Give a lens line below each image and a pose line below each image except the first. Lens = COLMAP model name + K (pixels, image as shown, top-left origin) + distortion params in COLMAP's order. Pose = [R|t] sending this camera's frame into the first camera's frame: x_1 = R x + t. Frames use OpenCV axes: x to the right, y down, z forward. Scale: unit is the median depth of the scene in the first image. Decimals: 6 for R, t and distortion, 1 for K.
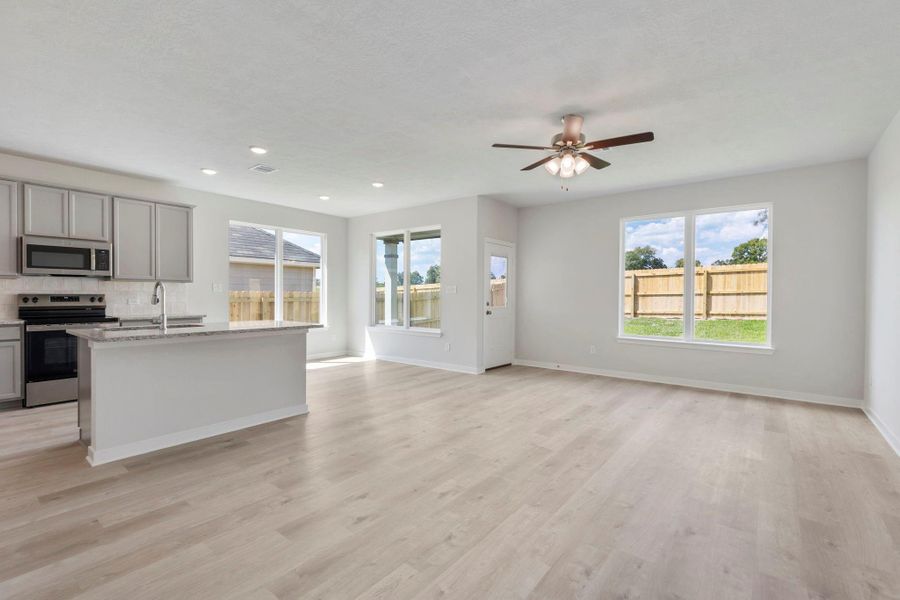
lens RADIAL K [[409.9, 0, 453.7], [0, 409.9, 296.8], [0, 0, 1]] dist [0.004900, -0.001761]
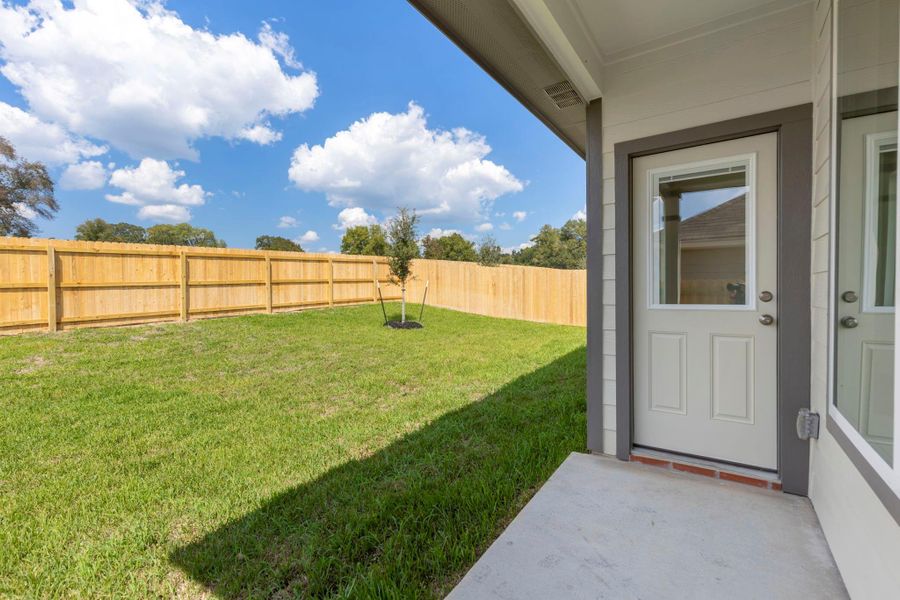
lens RADIAL K [[409.9, 0, 449.6], [0, 409.9, 297.0], [0, 0, 1]] dist [0.004900, -0.001761]
pose [[-0.082320, -0.024807, 0.996297, -0.331592], [0.016925, 0.999511, 0.026286, 0.007210], [-0.996462, 0.019027, -0.081859, 1.501779]]
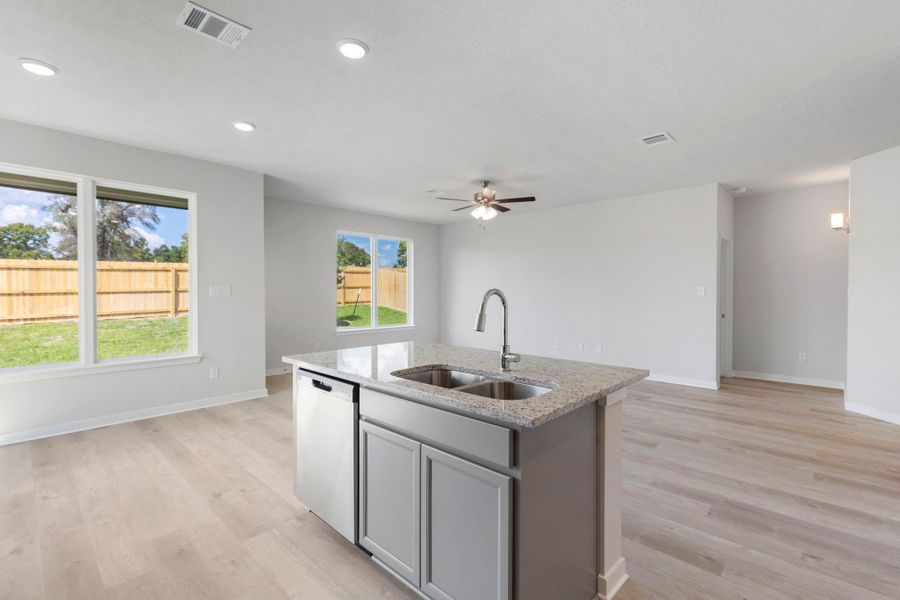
lens RADIAL K [[409.9, 0, 447.2], [0, 409.9, 298.4], [0, 0, 1]] dist [0.004900, -0.001761]
pose [[0.094105, -0.024789, 0.995254, -0.784732], [0.005328, 0.999688, 0.024396, -0.023534], [-0.995548, 0.003007, 0.094208, 0.620115]]
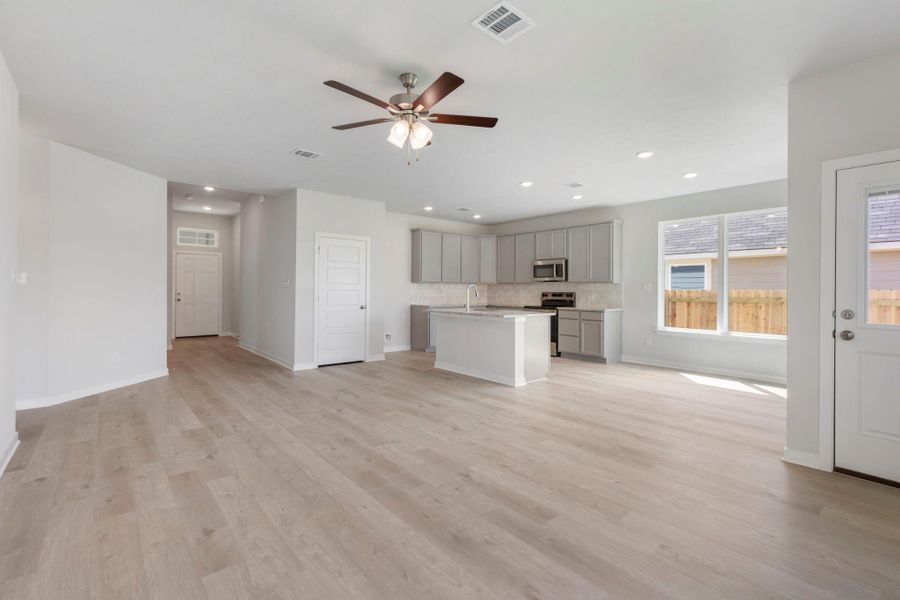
lens RADIAL K [[409.9, 0, 445.4], [0, 409.9, 283.5], [0, 0, 1]] dist [0.004900, -0.001761]
pose [[-0.214274, -0.022721, -0.976509, 0.671654], [-0.013282, 0.999705, -0.020346, -0.001422], [0.976683, 0.008610, -0.214512, 0.782958]]
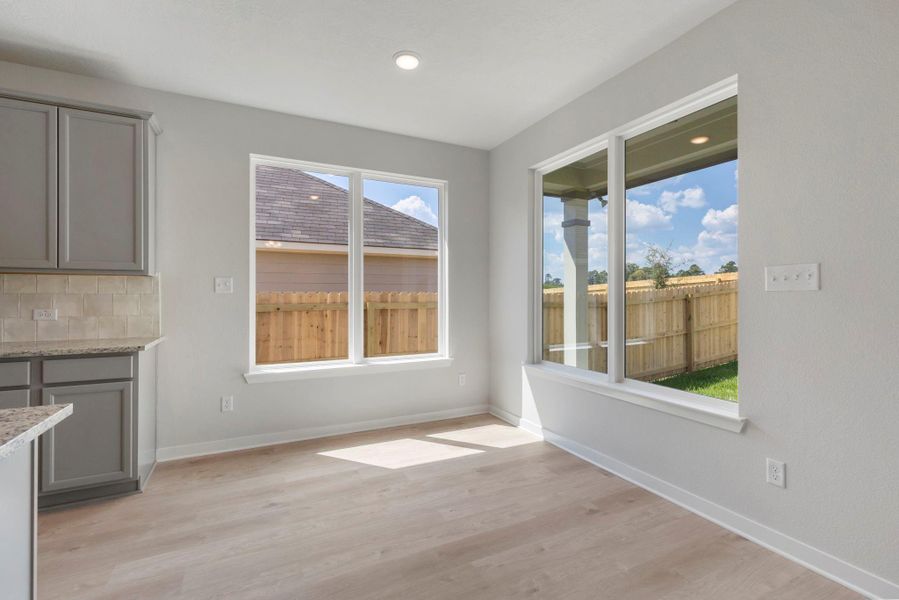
lens RADIAL K [[409.5, 0, 450.5], [0, 409.5, 295.8], [0, 0, 1]] dist [0.004900, -0.001761]
pose [[0.902698, -0.006766, -0.430221, -0.114182], [0.003684, 0.999961, -0.007996, -0.004781], [0.430258, 0.005634, 0.902688, 0.729534]]
